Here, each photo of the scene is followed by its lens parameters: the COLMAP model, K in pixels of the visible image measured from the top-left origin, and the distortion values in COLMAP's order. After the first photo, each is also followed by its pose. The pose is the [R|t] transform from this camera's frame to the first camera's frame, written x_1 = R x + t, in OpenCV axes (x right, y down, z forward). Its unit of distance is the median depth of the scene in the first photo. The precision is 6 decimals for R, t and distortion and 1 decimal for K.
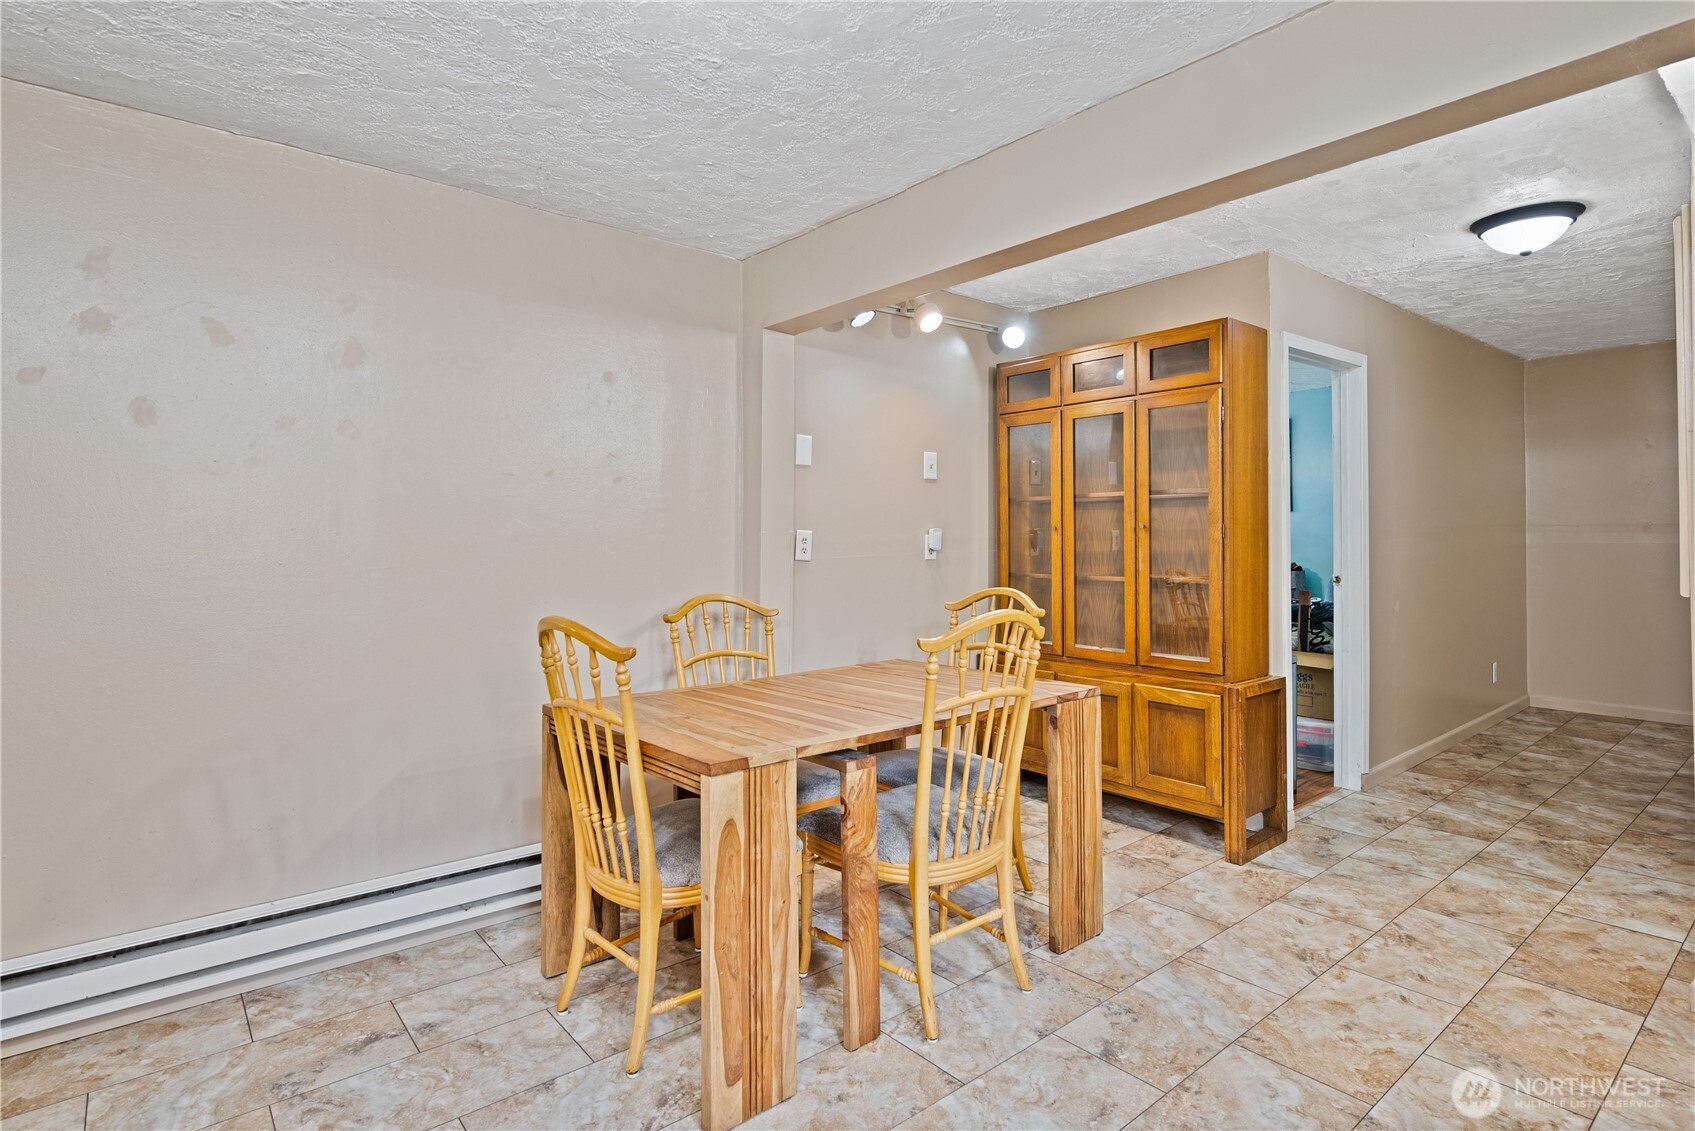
lens RADIAL K [[869.6, 0, 822.4], [0, 869.6, 532.7], [0, 0, 1]] dist [0.006426, 0.000978]
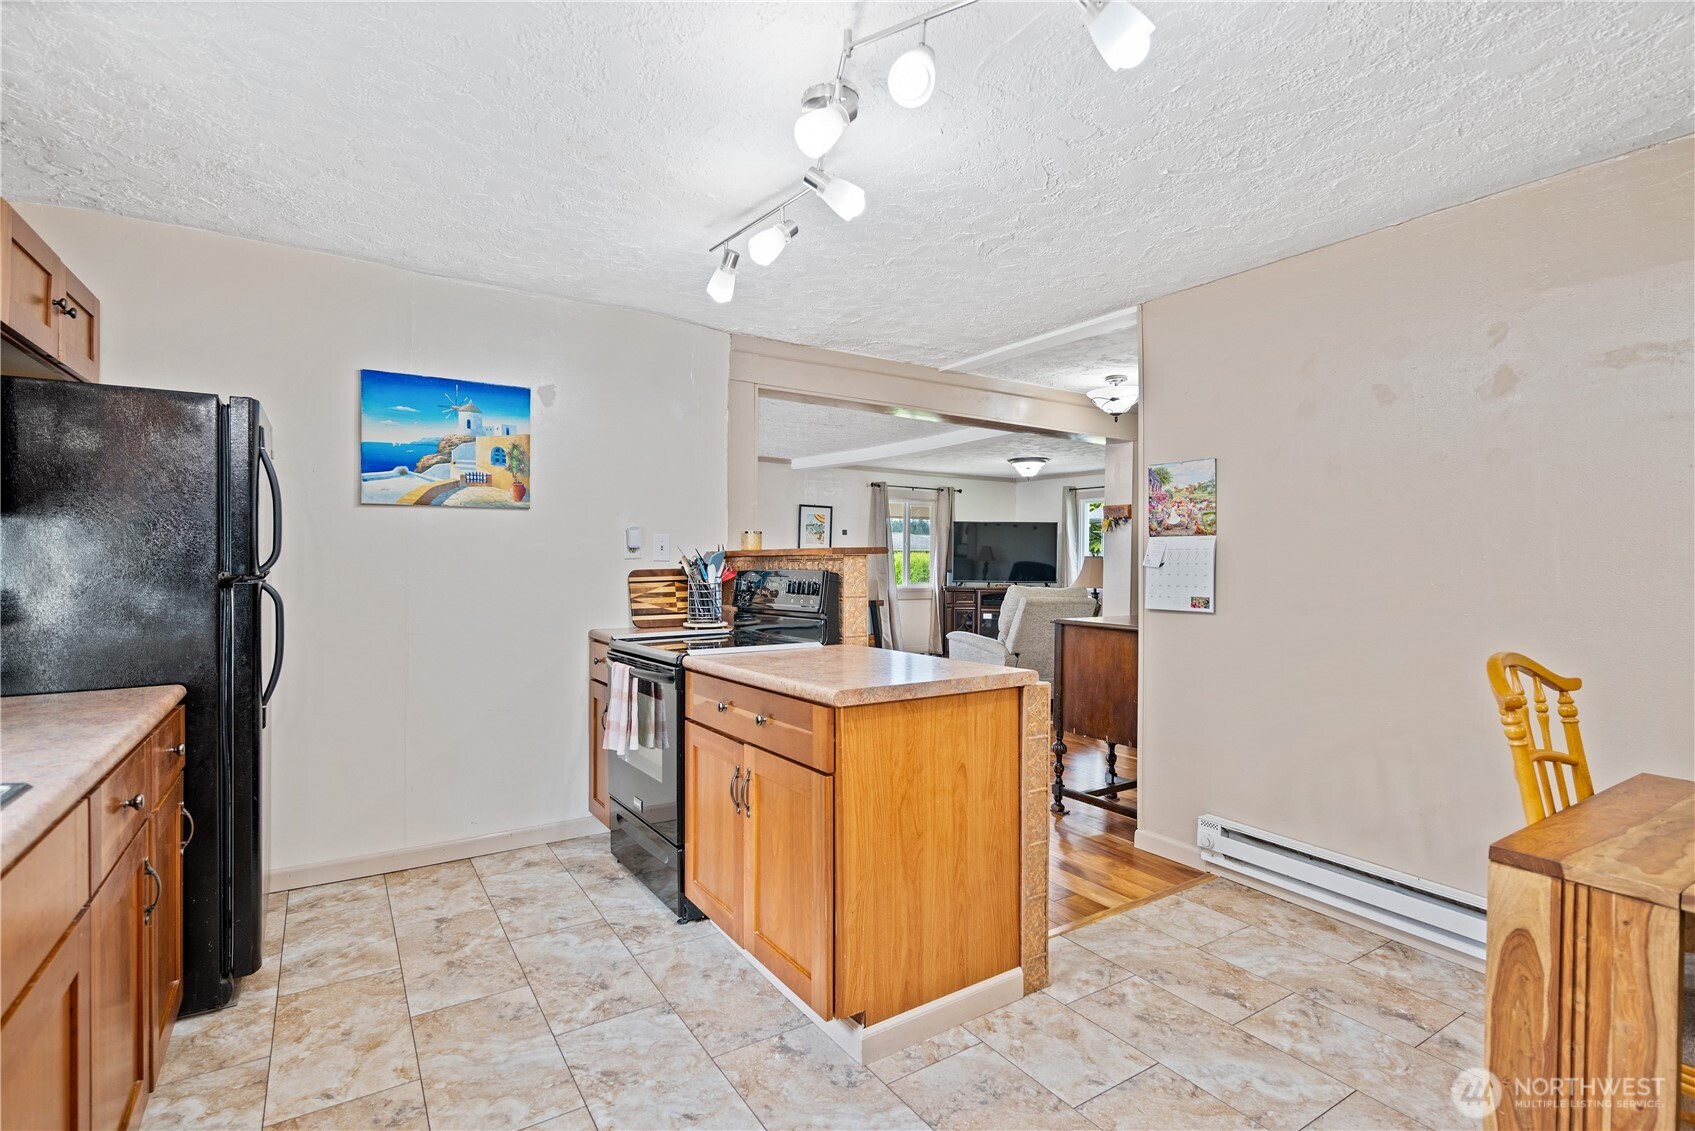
lens RADIAL K [[792.1, 0, 842.0], [0, 792.1, 564.4], [0, 0, 1]] dist [-0.001921, -0.000111]
pose [[-0.101411, 0.009331, -0.994801, 0.545770], [0.001460, 0.999956, 0.009231, -0.002316], [0.994844, -0.000516, -0.101420, 0.393052]]
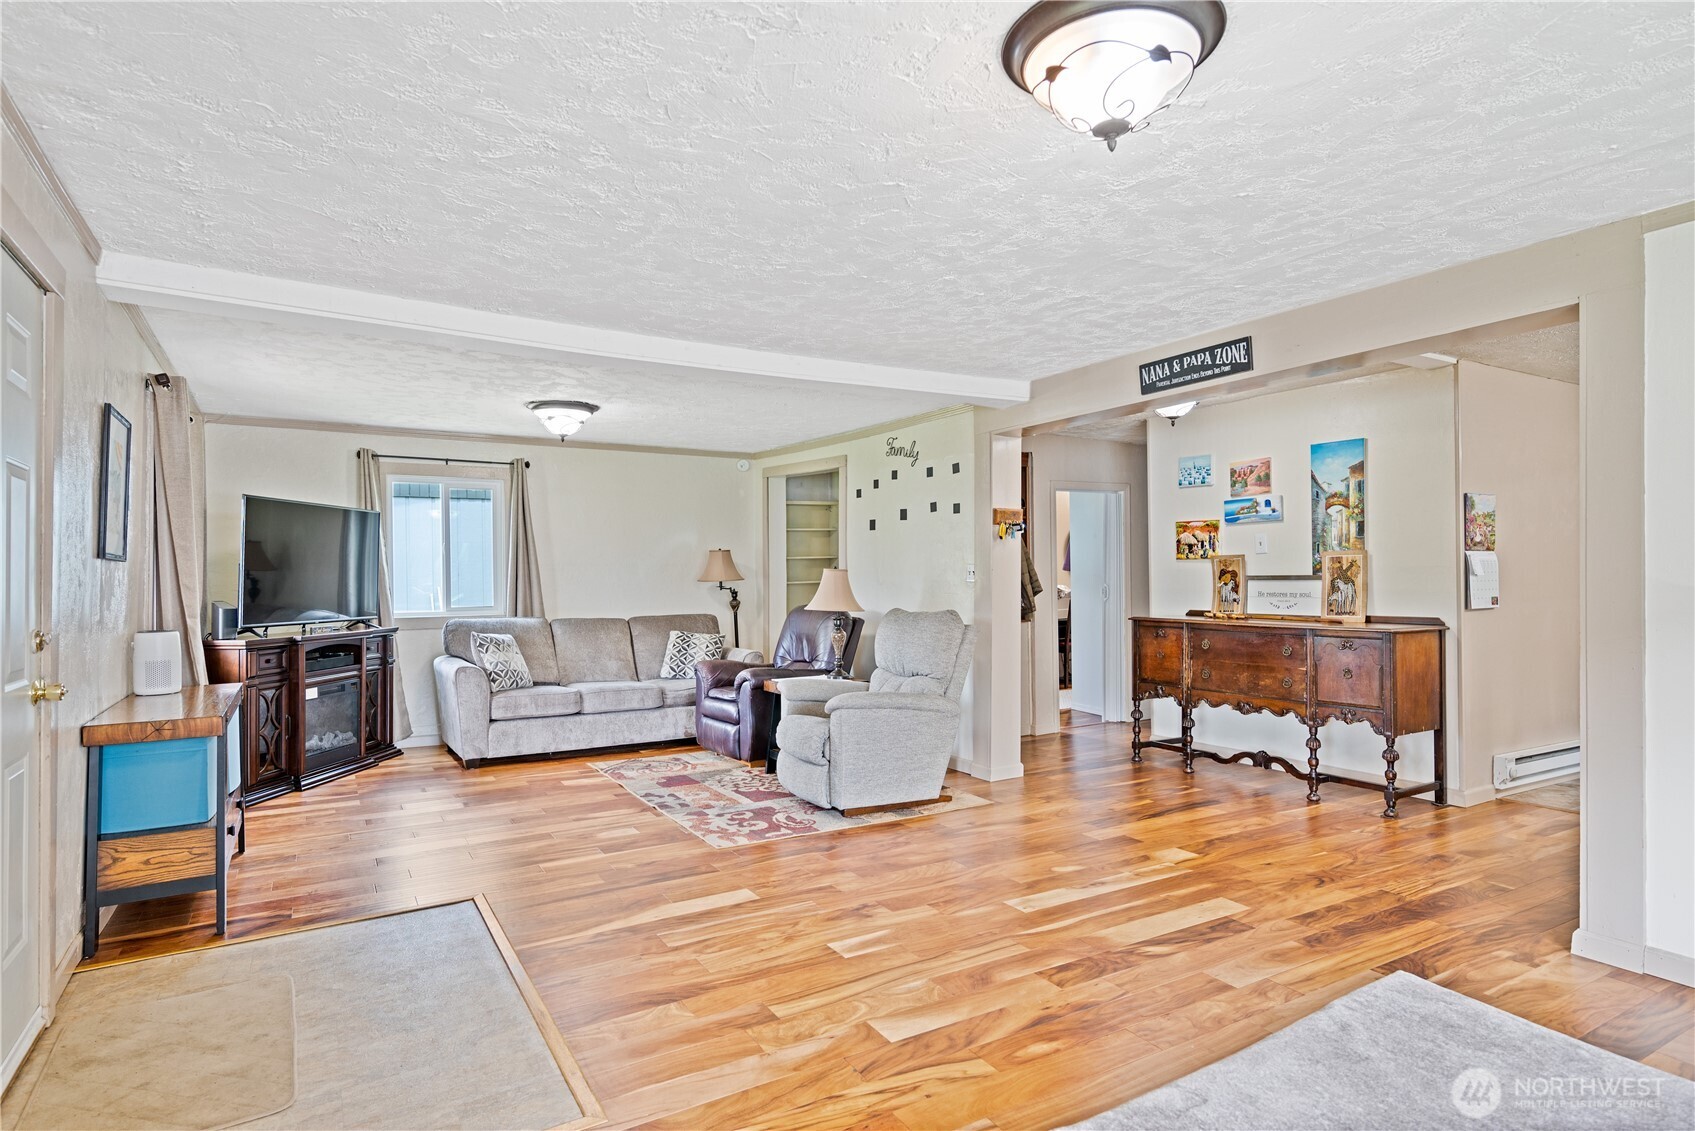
lens RADIAL K [[899.6, 0, 840.0], [0, 899.6, 564.0], [0, 0, 1]] dist [-0.001724, -0.000502]
pose [[0.989165, -0.005670, -0.146701, -2.243905], [0.005150, 0.999979, -0.003922, -0.008803], [0.146720, 0.003124, 0.989173, -1.547774]]
